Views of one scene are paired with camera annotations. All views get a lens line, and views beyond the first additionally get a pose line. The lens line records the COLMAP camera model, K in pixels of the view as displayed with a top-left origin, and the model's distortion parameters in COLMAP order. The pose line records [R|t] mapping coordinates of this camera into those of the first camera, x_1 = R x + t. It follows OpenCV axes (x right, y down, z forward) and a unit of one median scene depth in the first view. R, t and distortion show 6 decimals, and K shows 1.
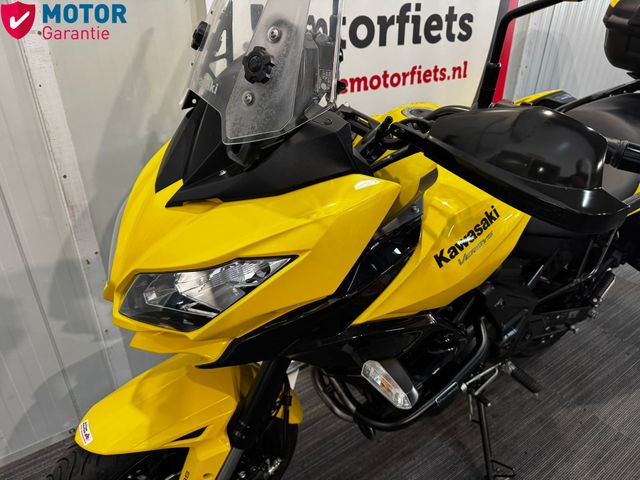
lens RADIAL K [[450.2, 0, 314.9], [0, 450.2, 234.0], [0, 0, 1]] dist [0.022539, -0.040237]
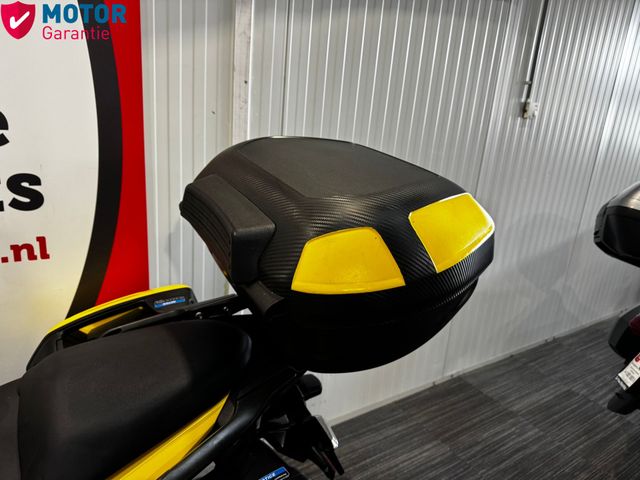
lens RADIAL K [[450.2, 0, 323.3], [0, 450.2, 240.8], [0, 0, 1]] dist [0.022539, -0.040237]
pose [[0.997528, 0.070246, 0.001991, 0.863728], [-0.068114, 0.973445, -0.218554, -0.289076], [-0.017291, 0.217878, 0.975823, 0.363223]]
